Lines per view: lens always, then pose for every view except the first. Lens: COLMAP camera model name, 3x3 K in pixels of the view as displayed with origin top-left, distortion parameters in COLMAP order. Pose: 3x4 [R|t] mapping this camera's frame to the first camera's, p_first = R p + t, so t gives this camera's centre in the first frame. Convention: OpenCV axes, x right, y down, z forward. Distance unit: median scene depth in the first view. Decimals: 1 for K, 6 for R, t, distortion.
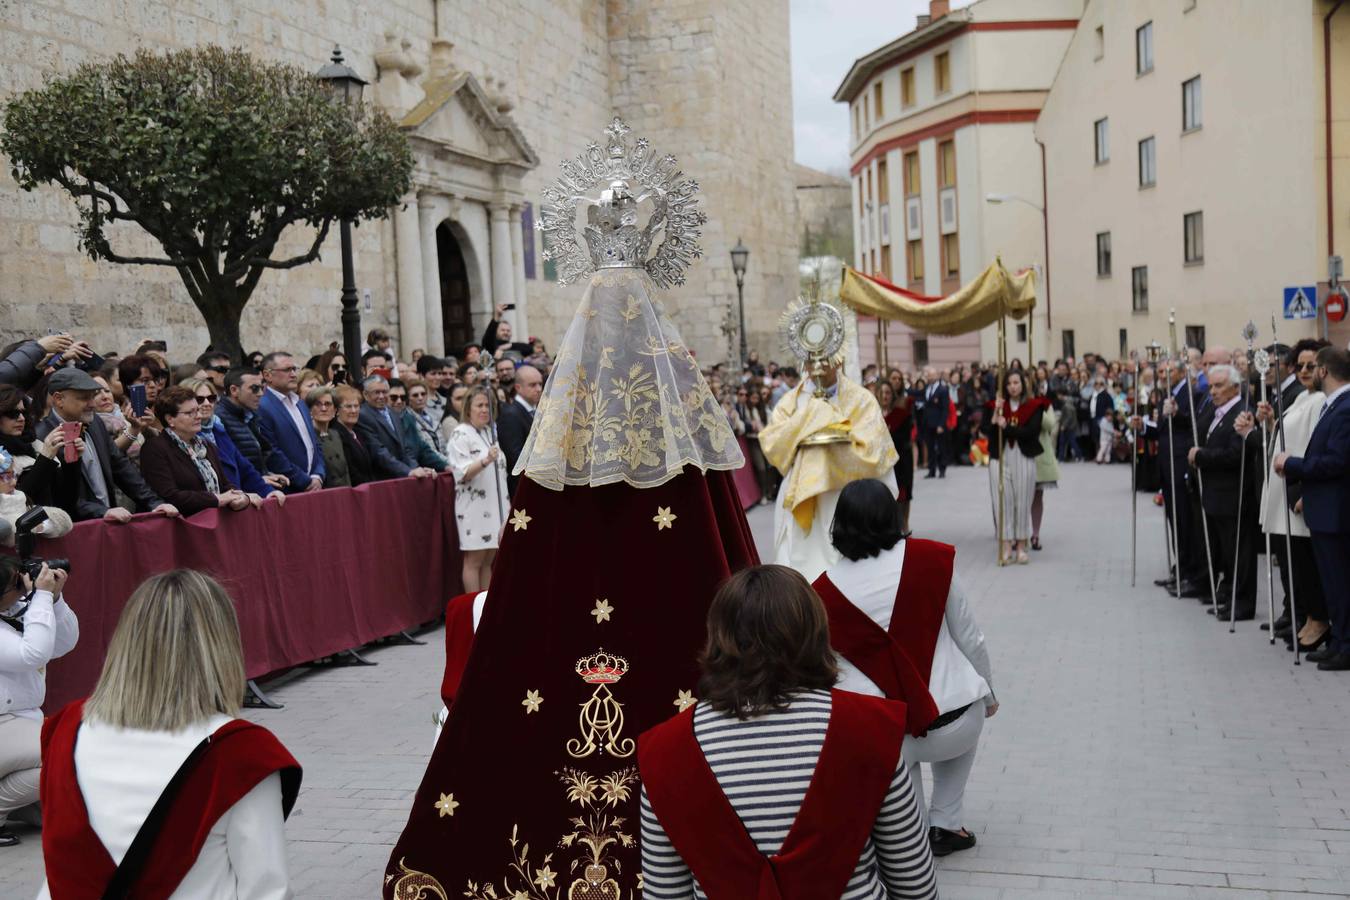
lens RADIAL K [[1593.6, 0, 664.3], [0, 1593.6, 468.0], [0, 0, 1]] dist [0.003337, 0.020603]
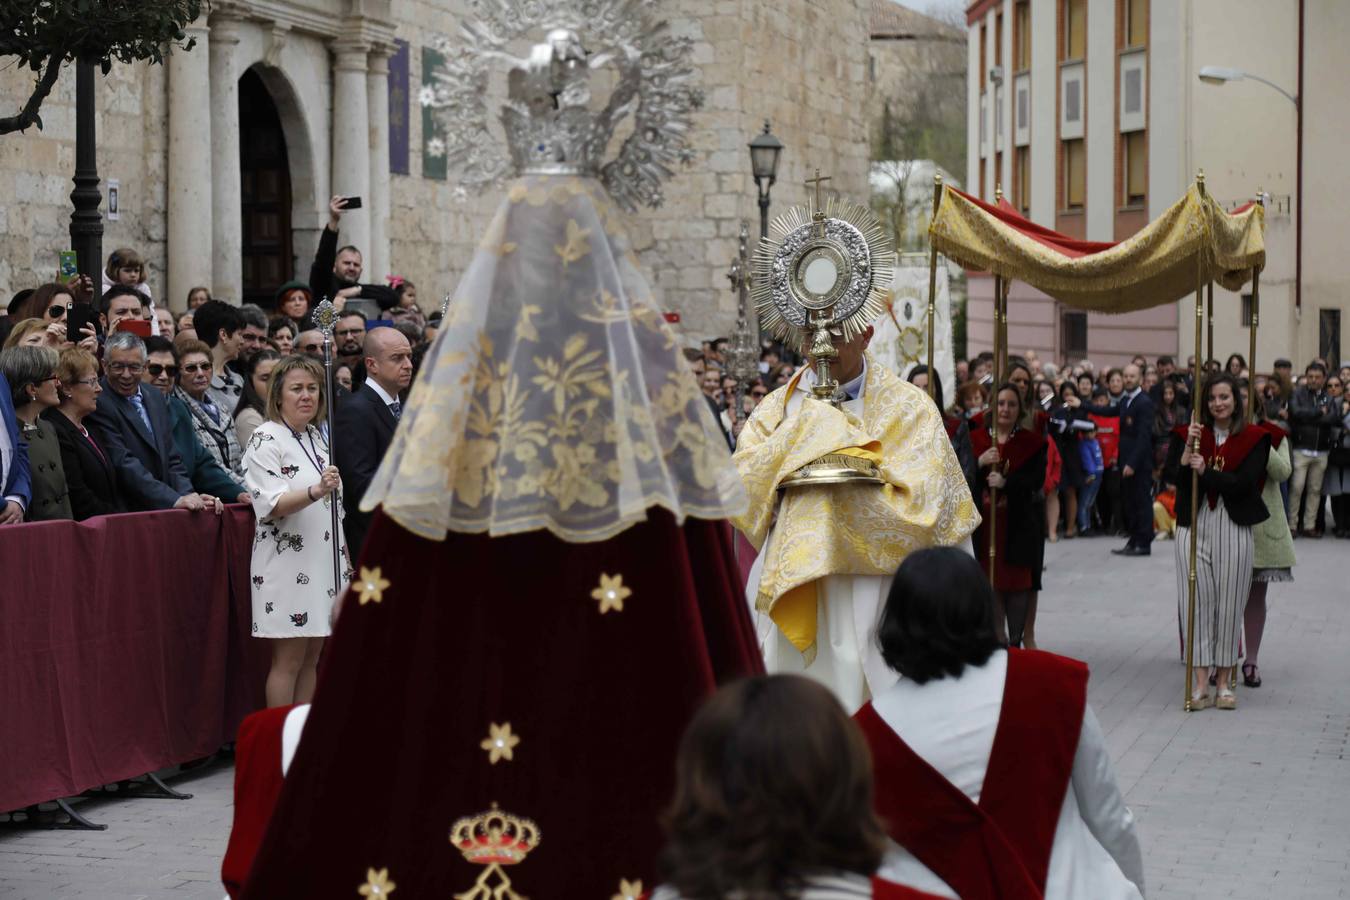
lens RADIAL K [[2807.1, 0, 675.0], [0, 2807.1, 450.0], [0, 0, 1]] dist [0.012680, -0.087892]
pose [[0.998655, 0.048090, 0.019405, 0.000178], [-0.047607, 0.998563, -0.024621, 0.000418], [-0.020561, 0.023664, 0.999508, -0.010453]]
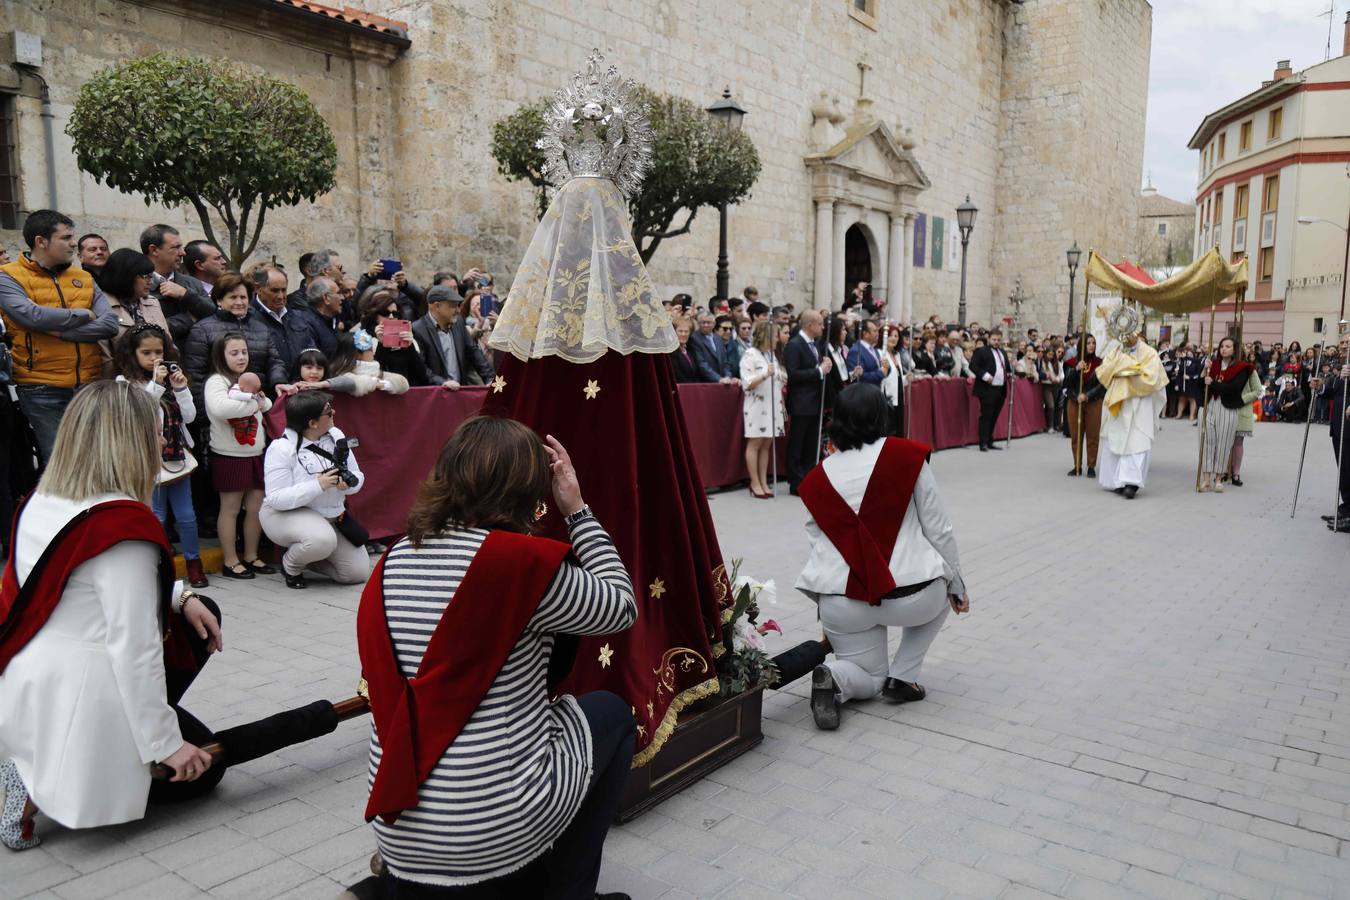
lens RADIAL K [[1029.0, 0, 676.1], [0, 1029.0, 458.7], [0, 0, 1]] dist [-0.008217, 0.008928]
pose [[0.936087, 0.095264, -0.338625, 0.053829], [-0.074757, 0.994517, 0.073126, 0.003689], [0.343734, -0.043138, 0.938076, 0.050501]]
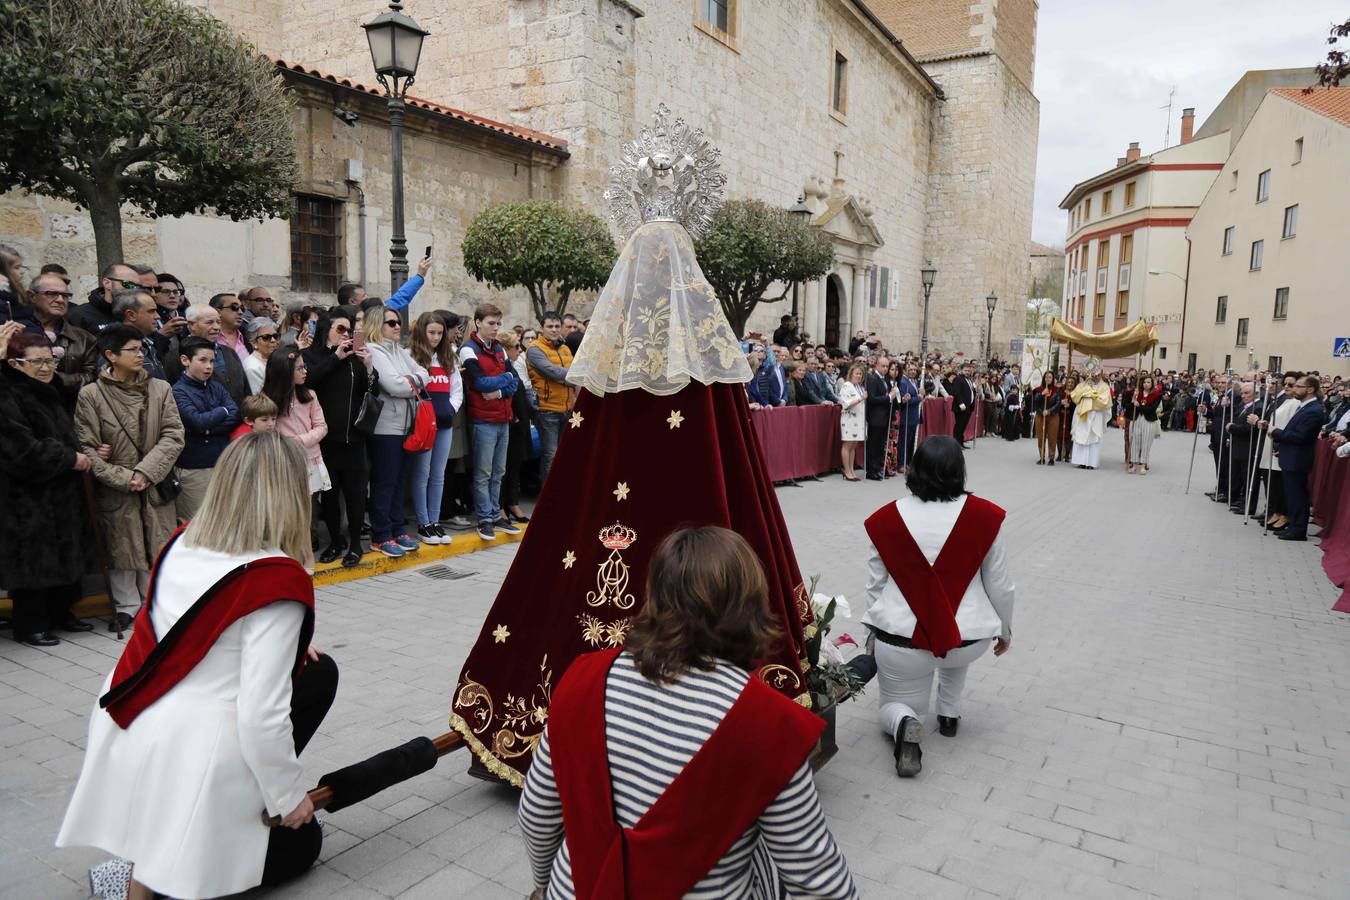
lens RADIAL K [[891.6, 0, 675.2], [0, 891.6, 455.3], [0, 0, 1]] dist [-0.007963, 0.002984]
pose [[0.957503, 0.099965, -0.270546, -0.007140], [-0.084489, 0.994082, 0.068285, 0.003645], [0.275771, -0.042525, 0.960282, -0.093541]]
